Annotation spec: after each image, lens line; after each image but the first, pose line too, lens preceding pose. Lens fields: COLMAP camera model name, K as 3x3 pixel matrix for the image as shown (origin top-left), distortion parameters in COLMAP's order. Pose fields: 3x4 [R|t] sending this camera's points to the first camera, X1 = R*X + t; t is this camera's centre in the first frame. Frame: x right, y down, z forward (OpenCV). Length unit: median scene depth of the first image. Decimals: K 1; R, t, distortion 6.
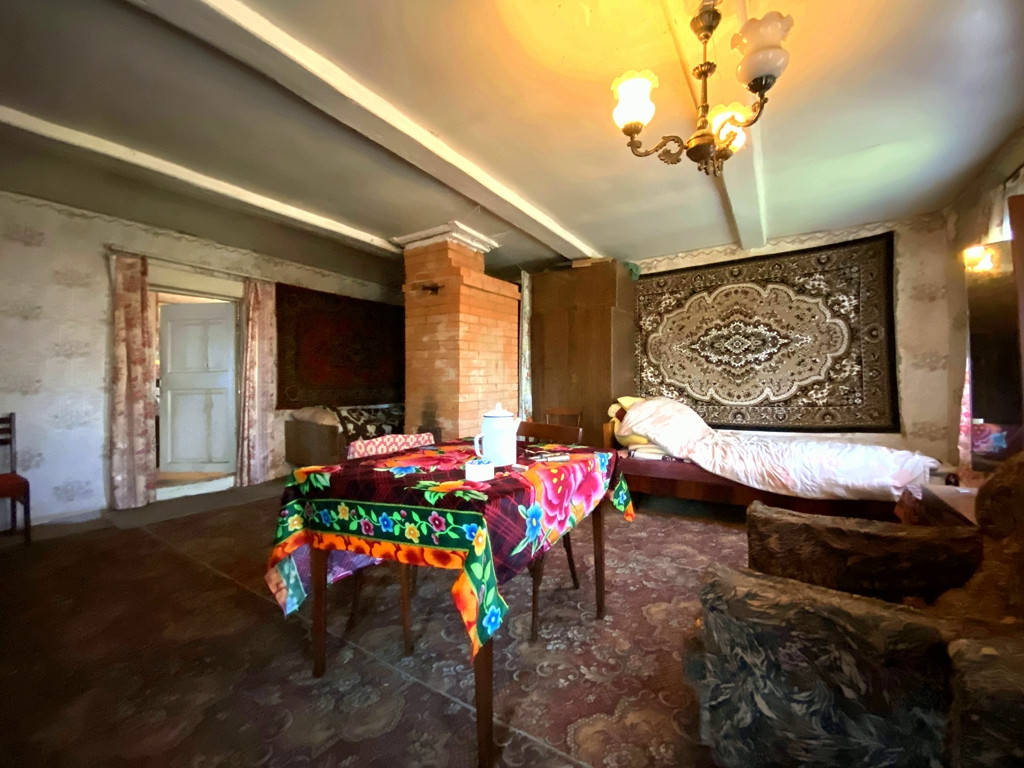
lens RADIAL K [[416.7, 0, 506.1], [0, 416.7, 384.6], [0, 0, 1]] dist [-0.000236, -0.000054]
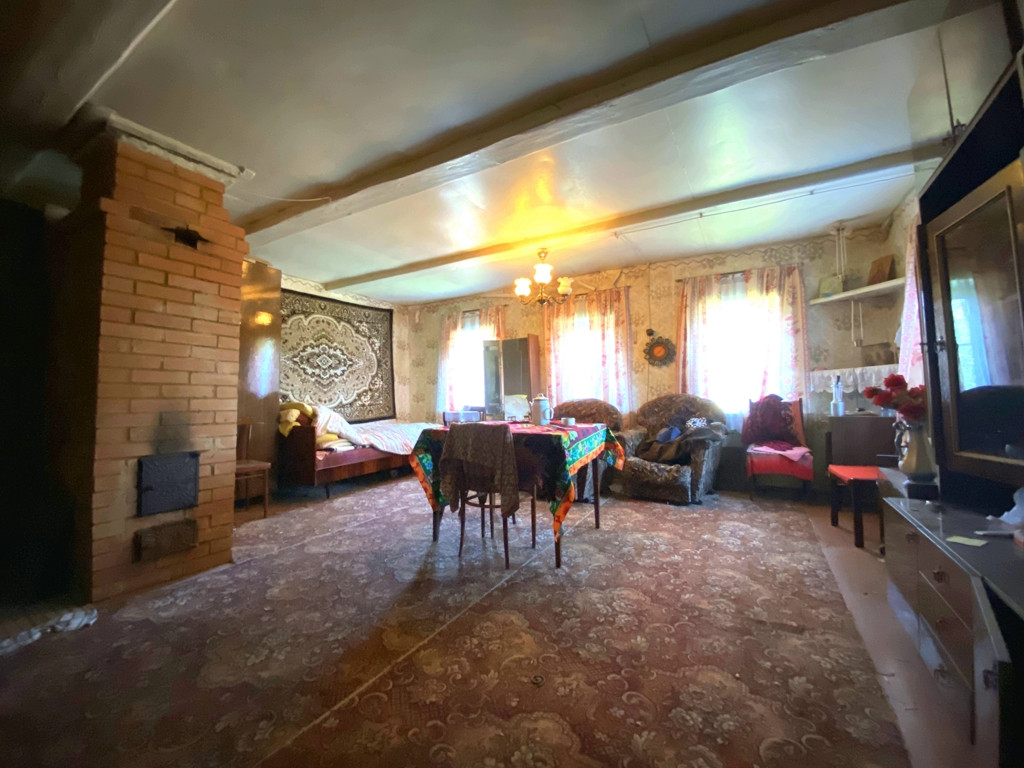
lens RADIAL K [[416.7, 0, 505.4], [0, 416.7, 386.3], [0, 0, 1]] dist [-0.000236, -0.000054]
pose [[-0.052276, 0.027931, 0.998242, -0.806408], [0.011404, 0.999560, -0.027370, 0.024163], [-0.998568, 0.009953, -0.052571, 0.520768]]
